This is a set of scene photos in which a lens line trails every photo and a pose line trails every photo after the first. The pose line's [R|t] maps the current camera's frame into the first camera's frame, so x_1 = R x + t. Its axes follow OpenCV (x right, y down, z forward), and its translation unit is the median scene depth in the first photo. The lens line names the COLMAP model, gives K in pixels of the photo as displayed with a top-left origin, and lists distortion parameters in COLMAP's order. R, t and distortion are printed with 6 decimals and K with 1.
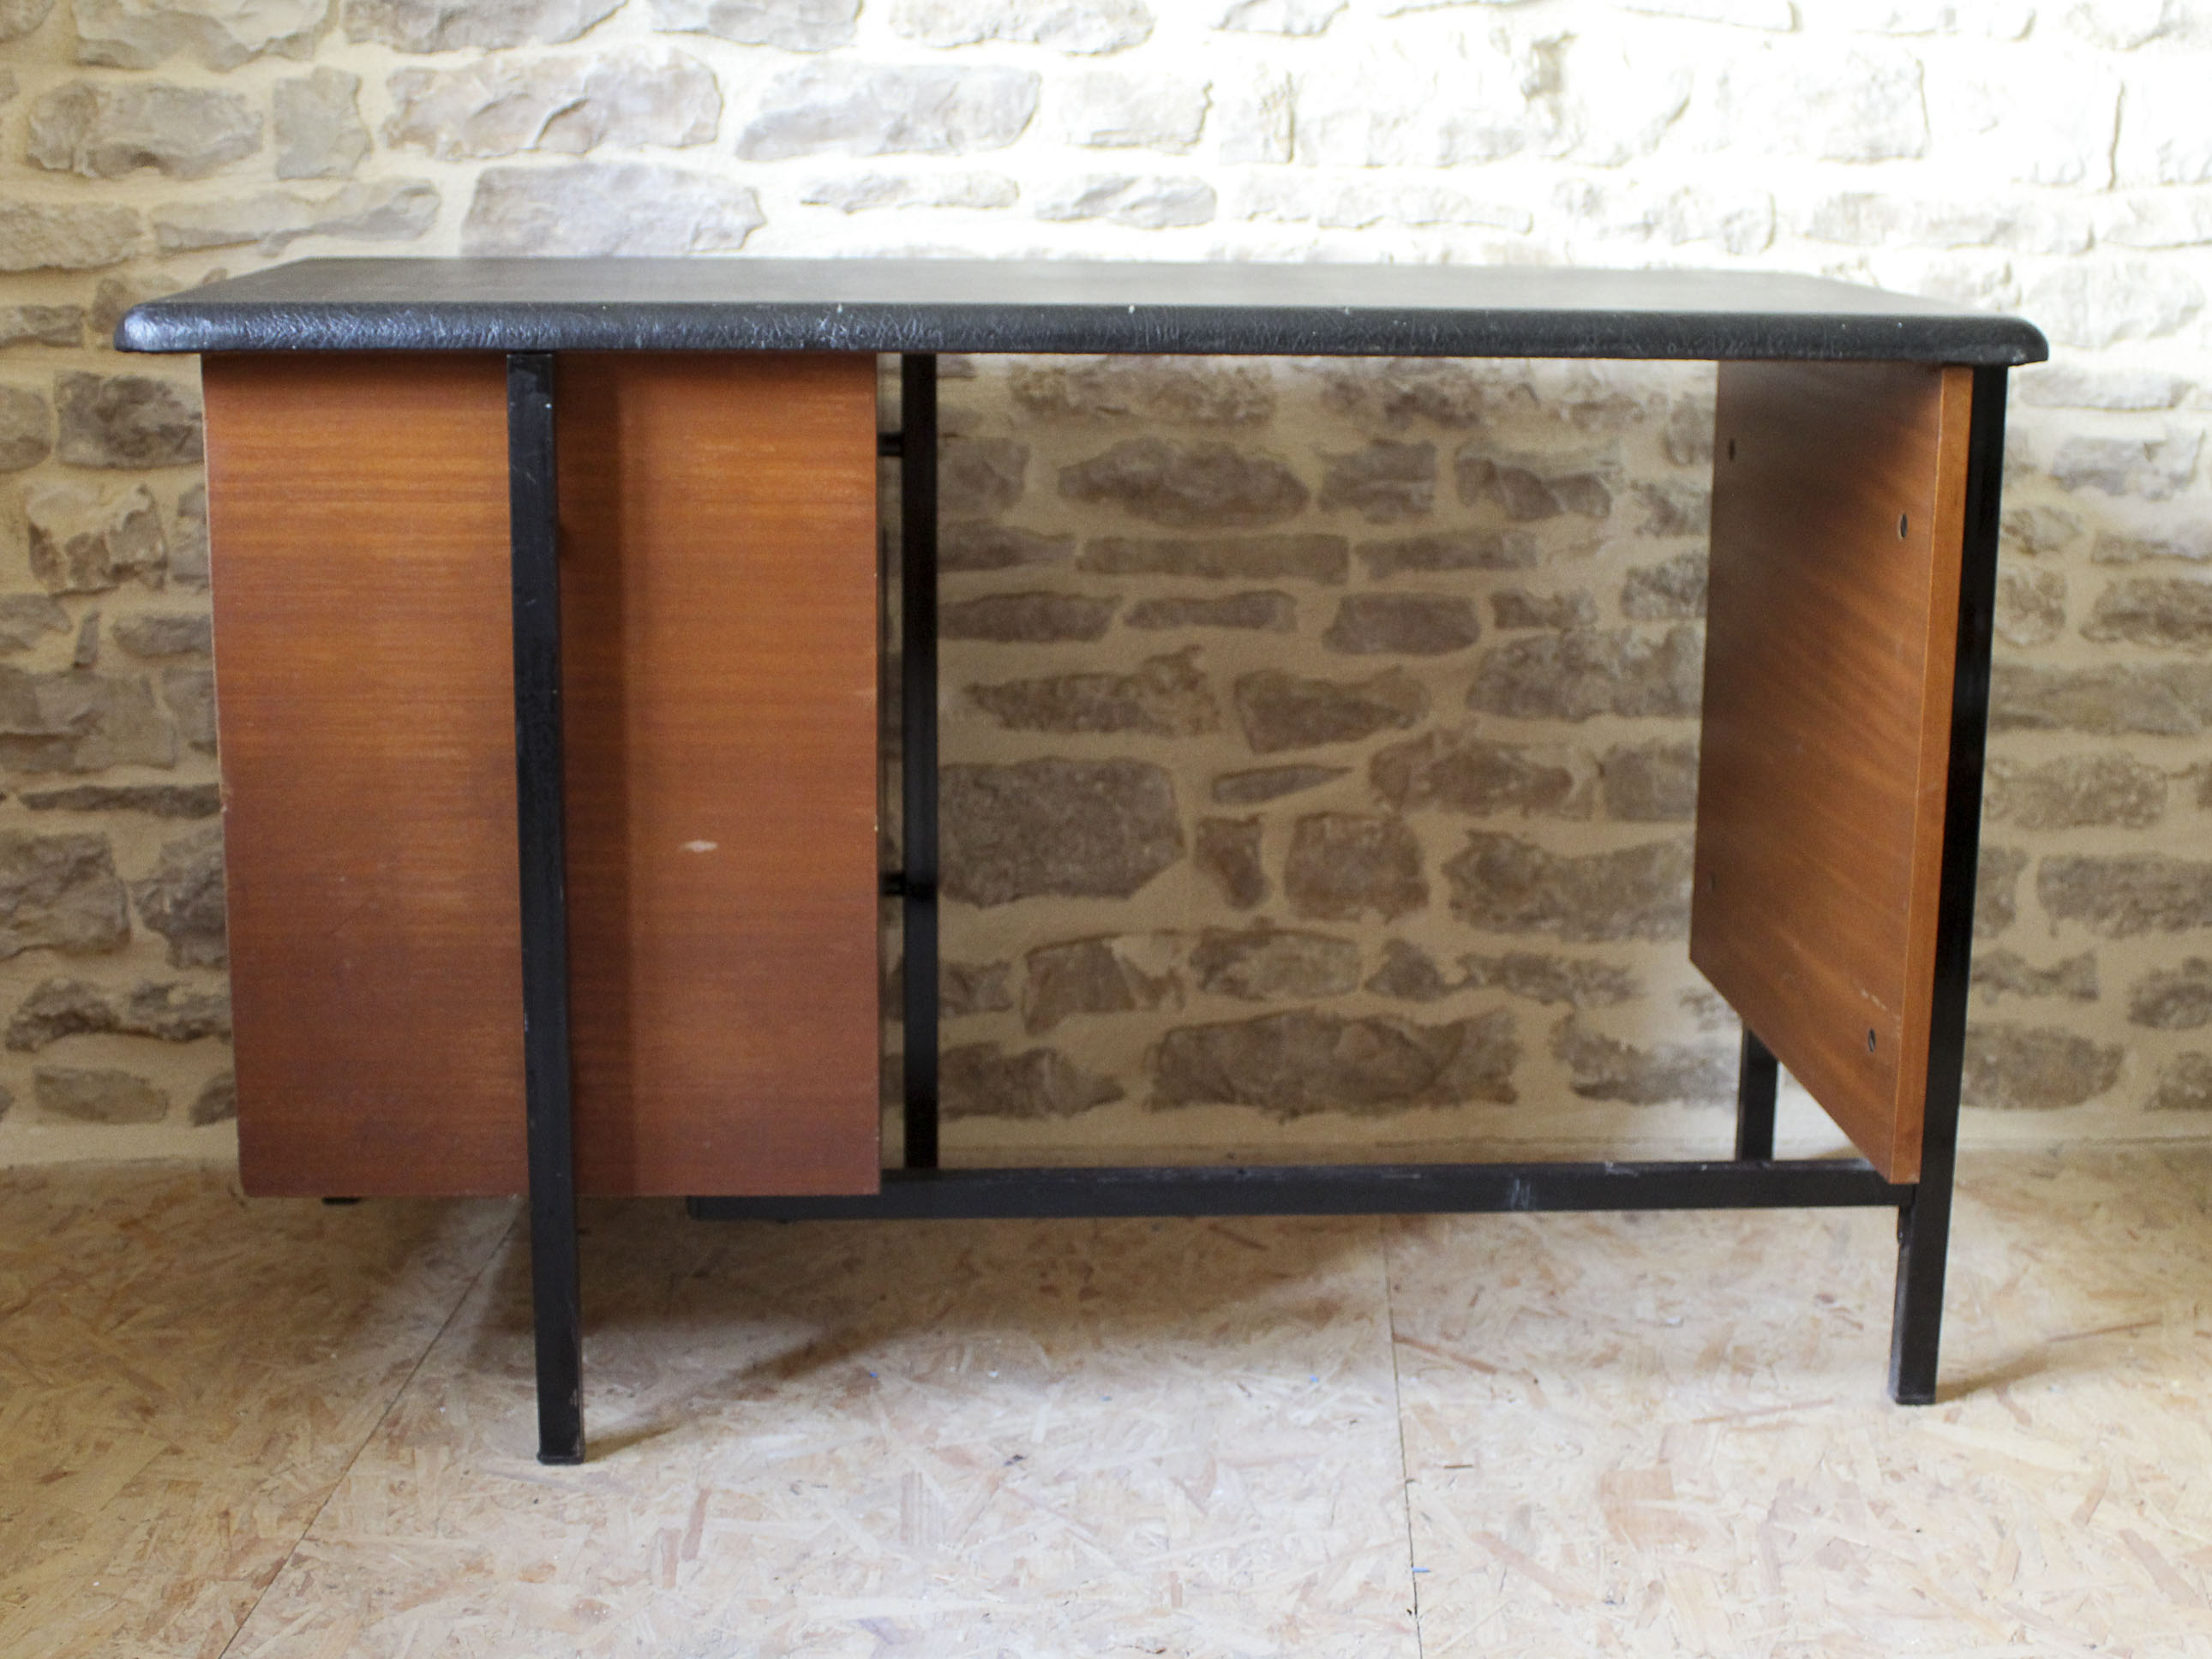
lens RADIAL K [[3252.8, 0, 1171.0], [0, 3252.8, 826.6], [0, 0, 1]] dist [-0.156865, 0.128766]
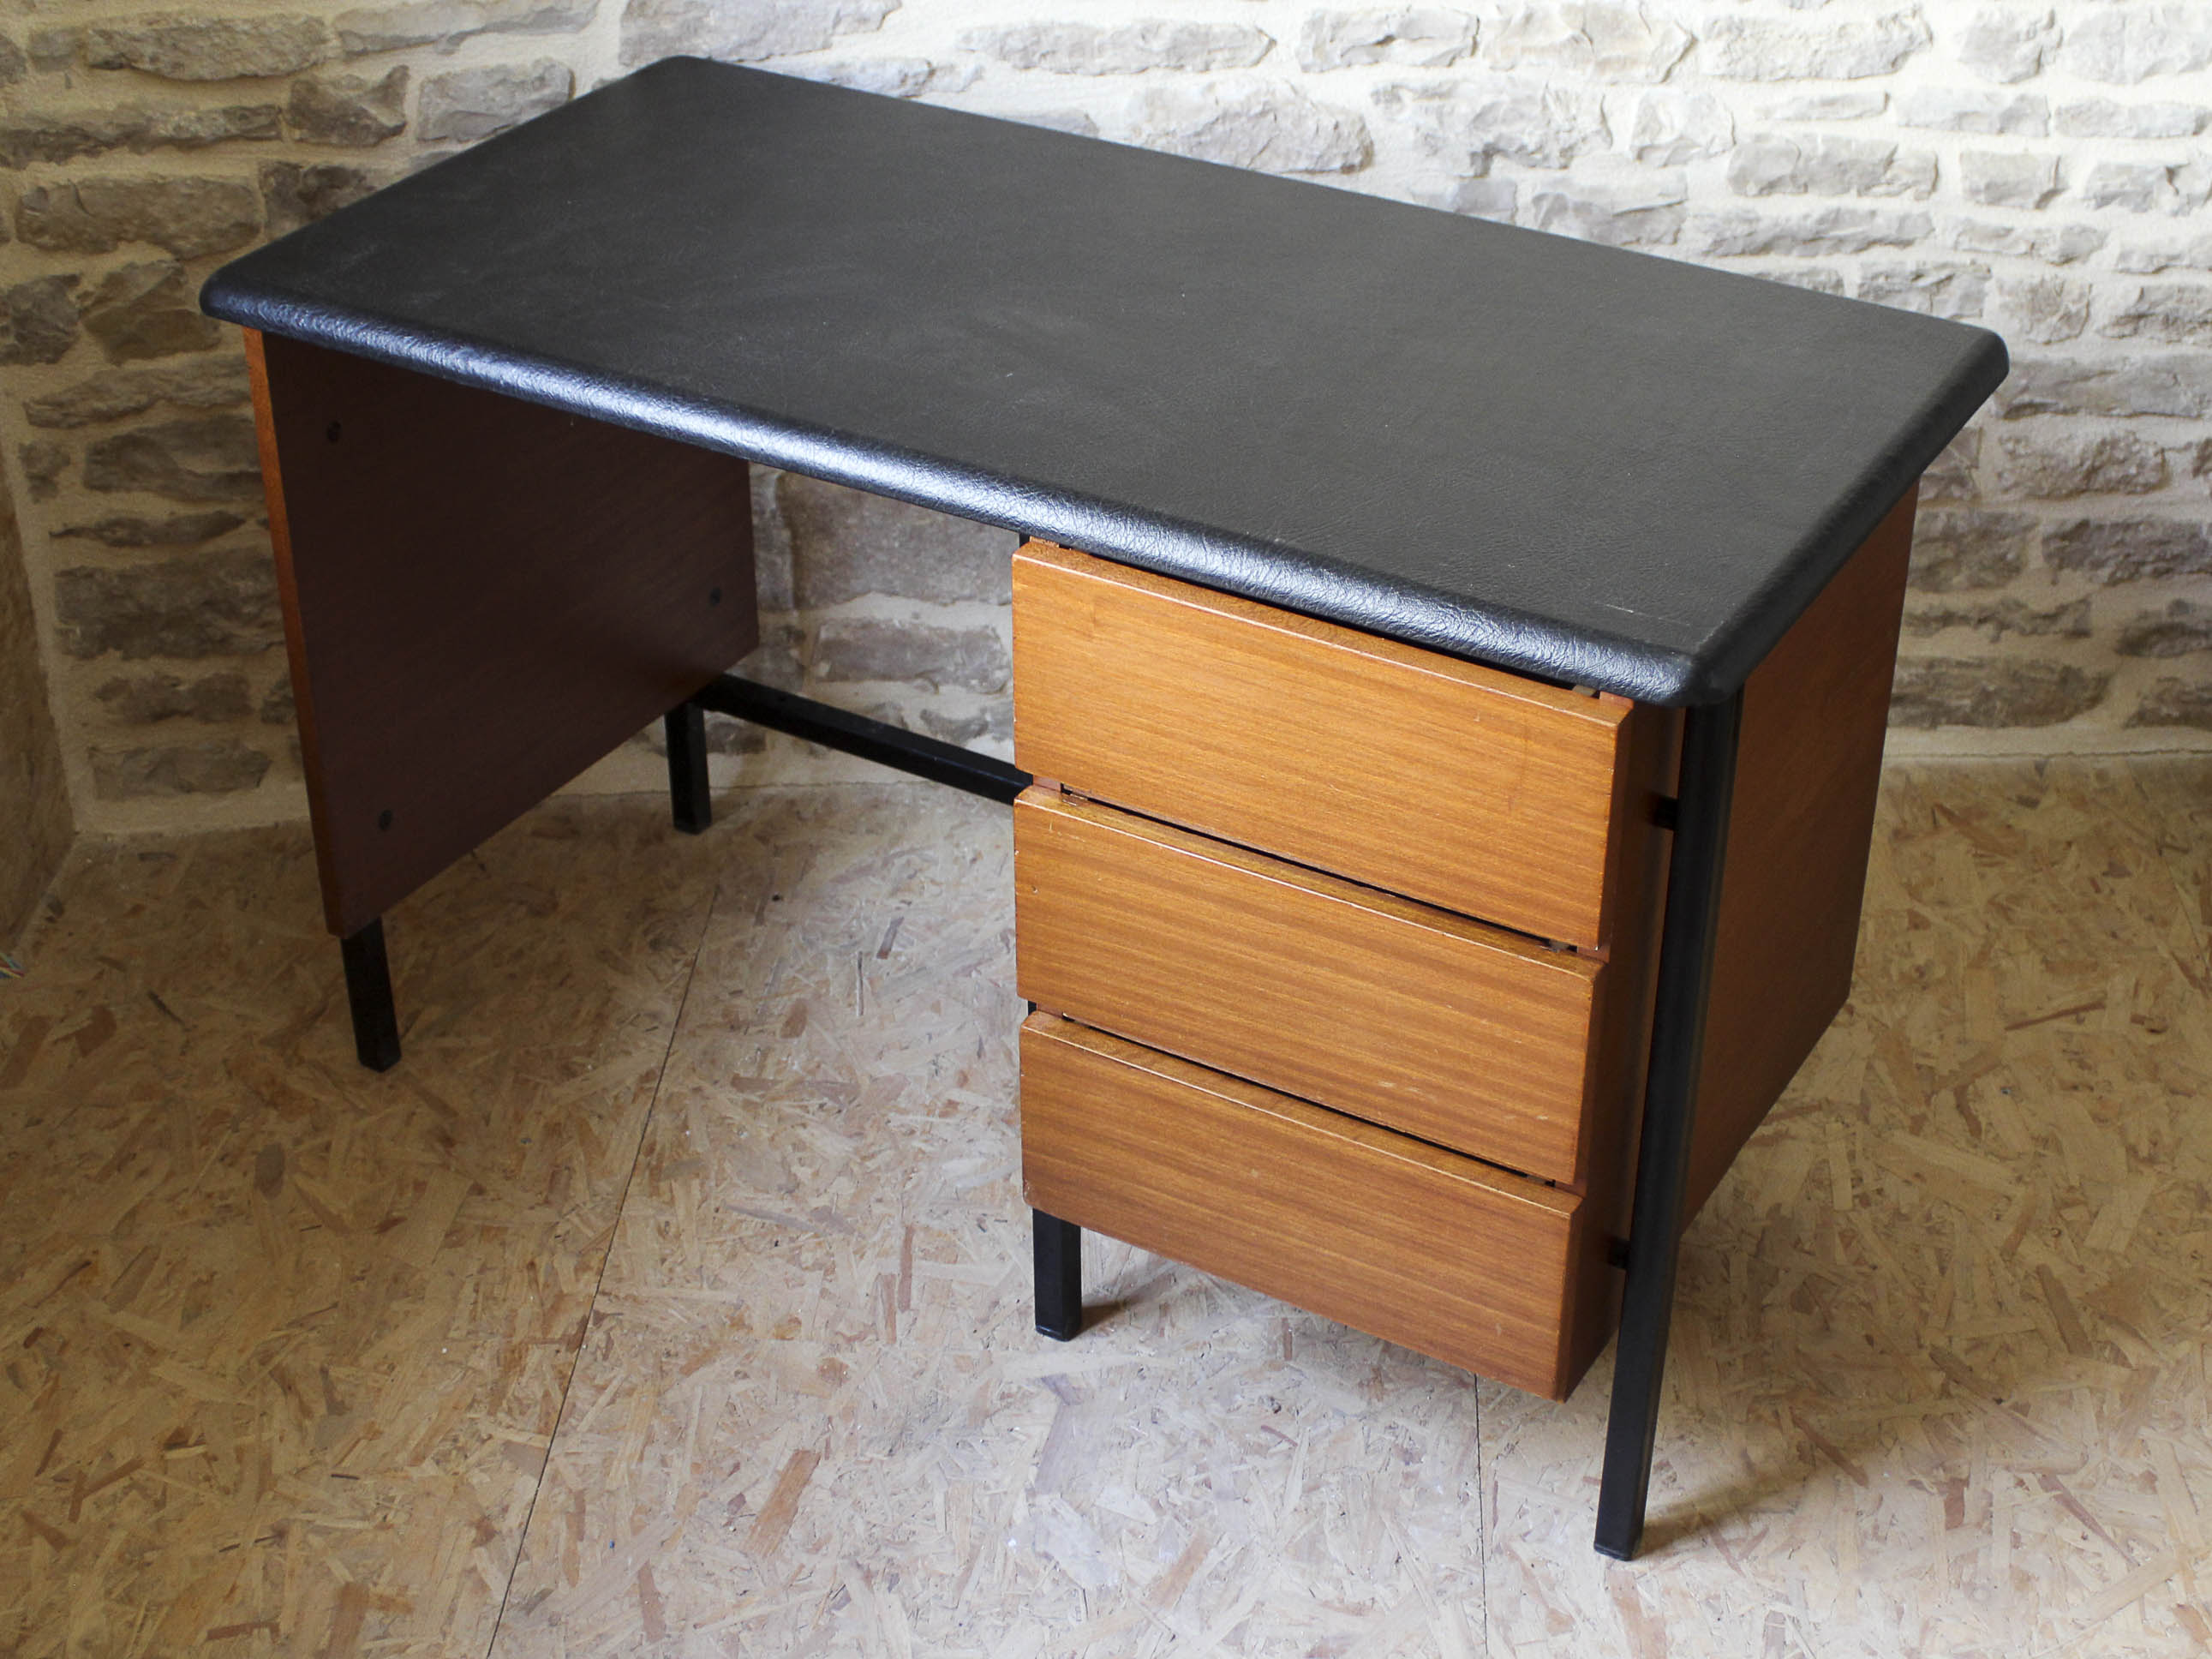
lens RADIAL K [[3312.7, 0, 1175.9], [0, 3312.7, 817.1], [0, 0, 1]] dist [-0.133177, 0.062684]
pose [[0.999844, -0.001710, -0.017586, -0.014352], [0.007370, 0.944968, 0.327081, -0.291449], [0.016059, -0.327160, 0.944833, -0.129098]]
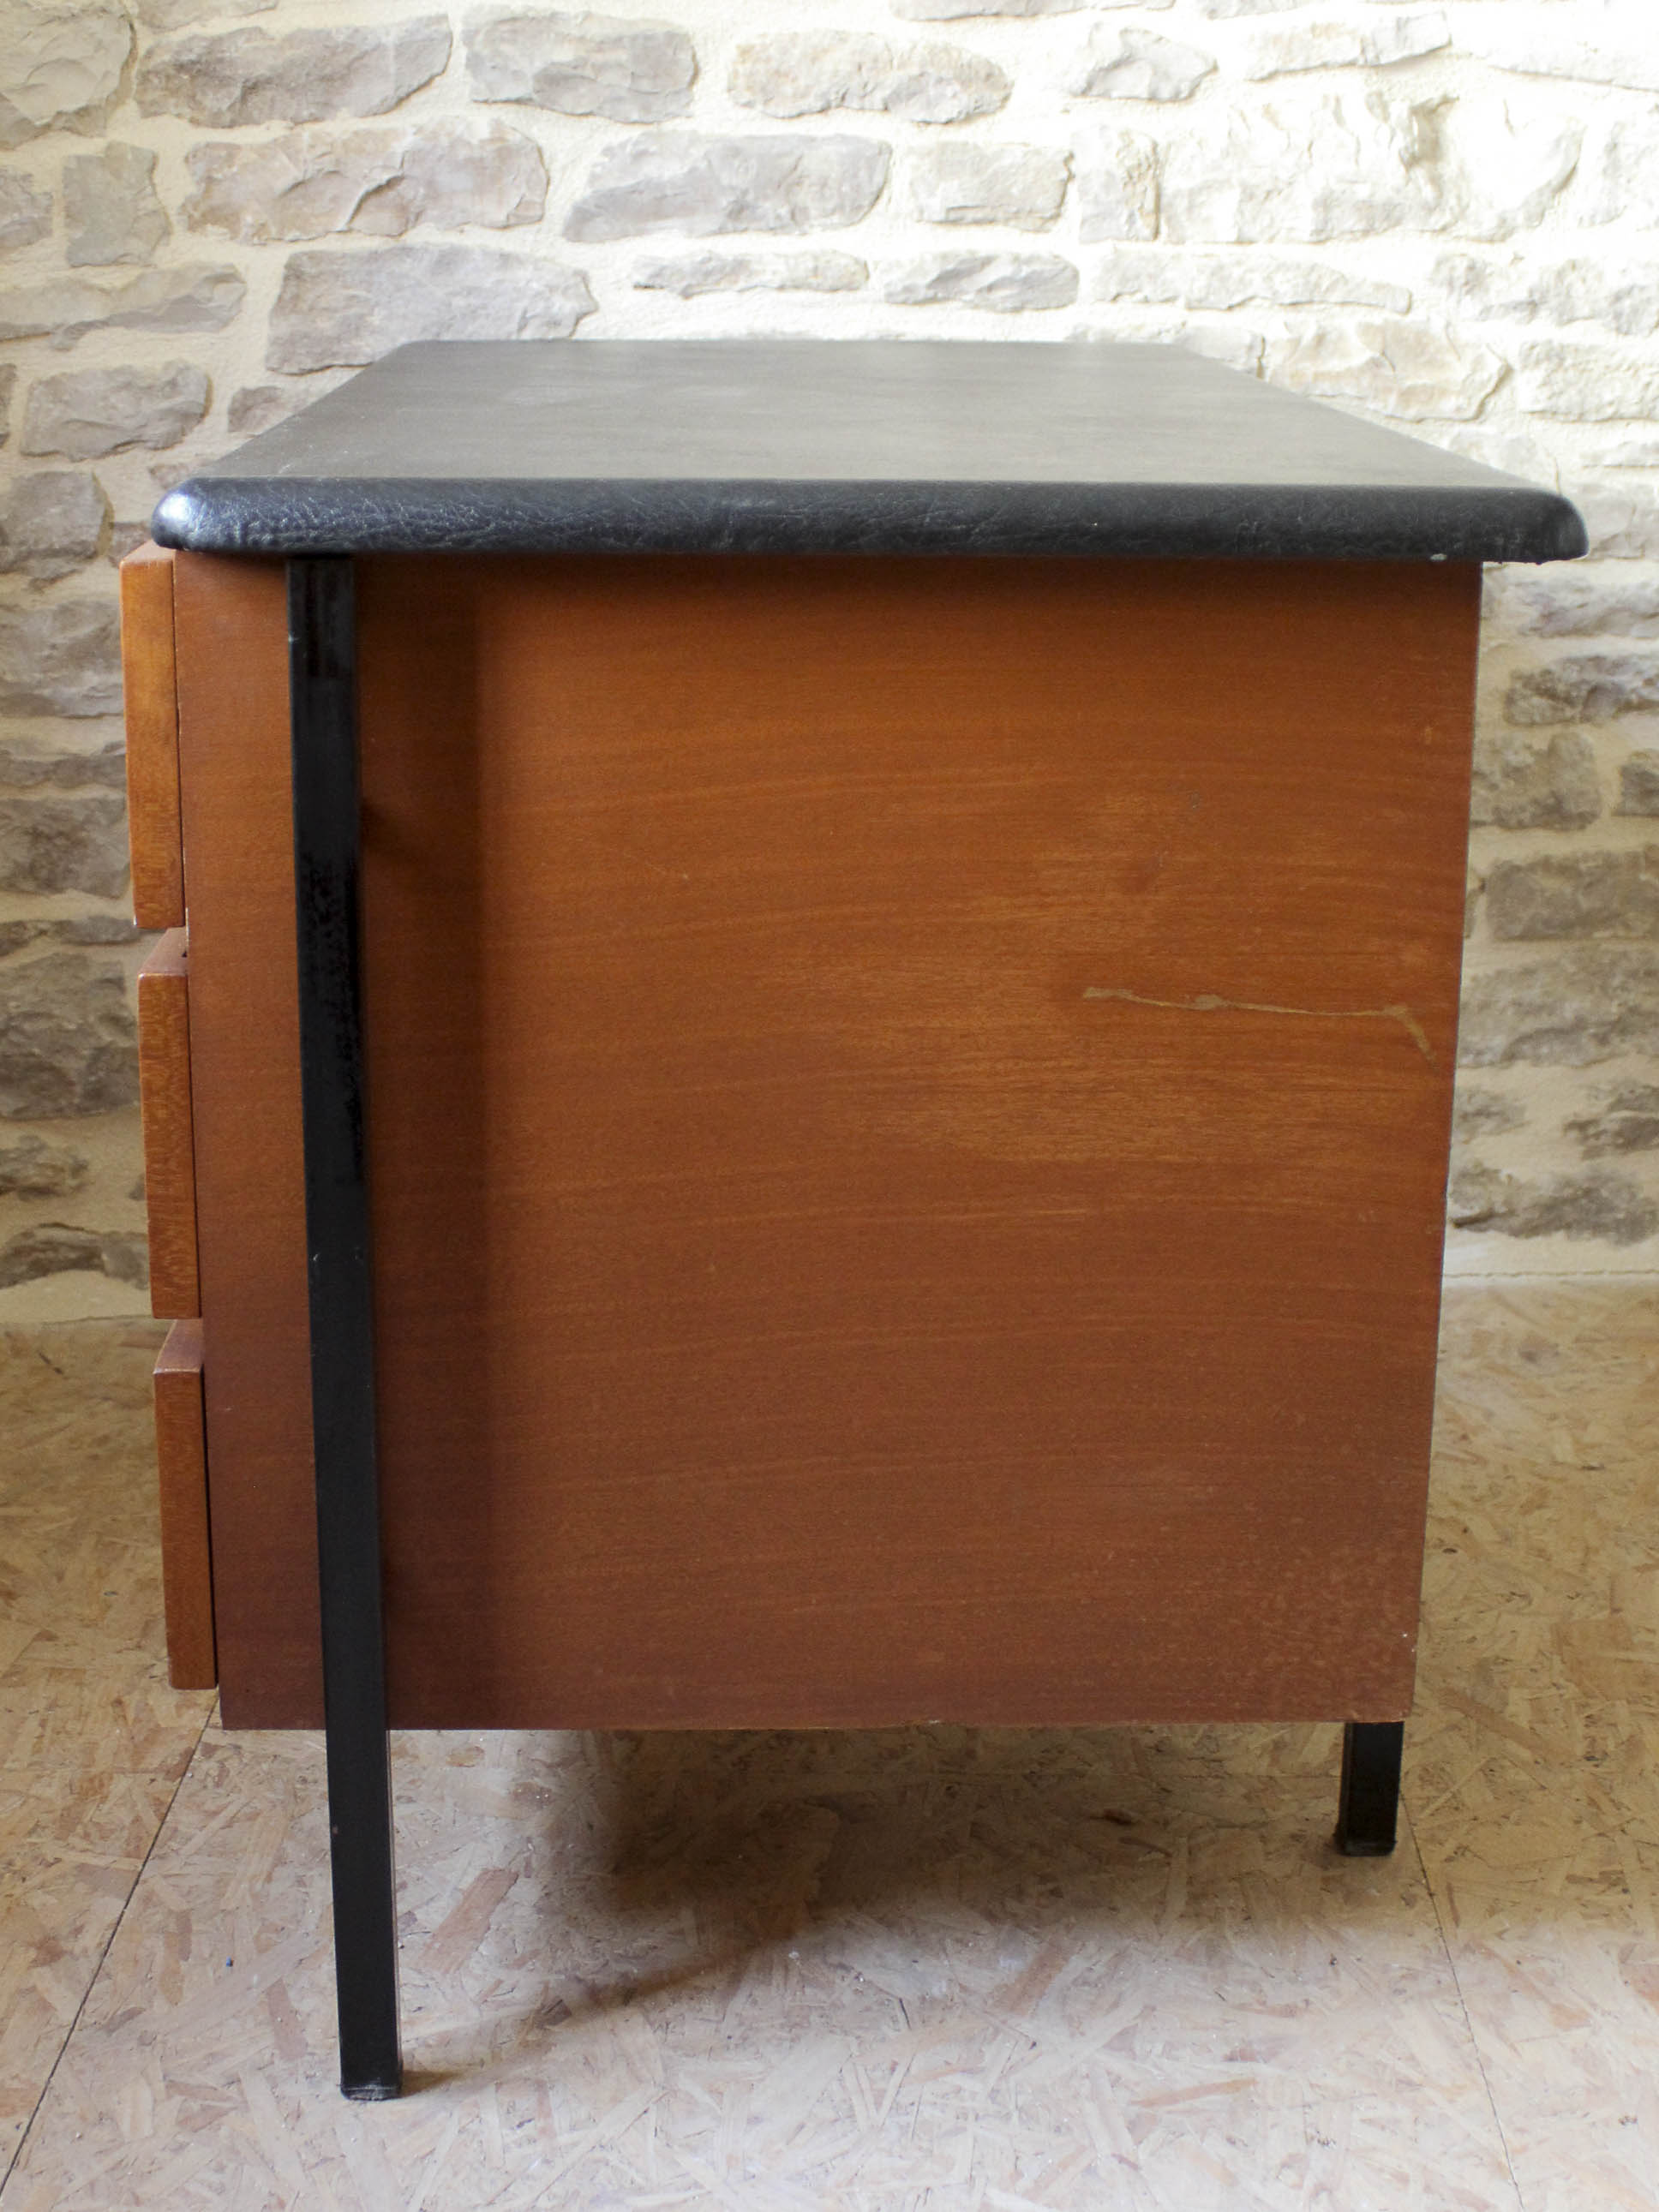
lens RADIAL K [[3469.1, 0, 893.8], [0, 3469.1, 1147.0], [0, 0, 1]] dist [-0.134183, 0.111025]
pose [[0.999465, -0.017263, 0.027763, -0.072281], [0.015576, 0.998084, 0.059873, -0.004067], [-0.028744, -0.059409, 0.997820, -0.005354]]
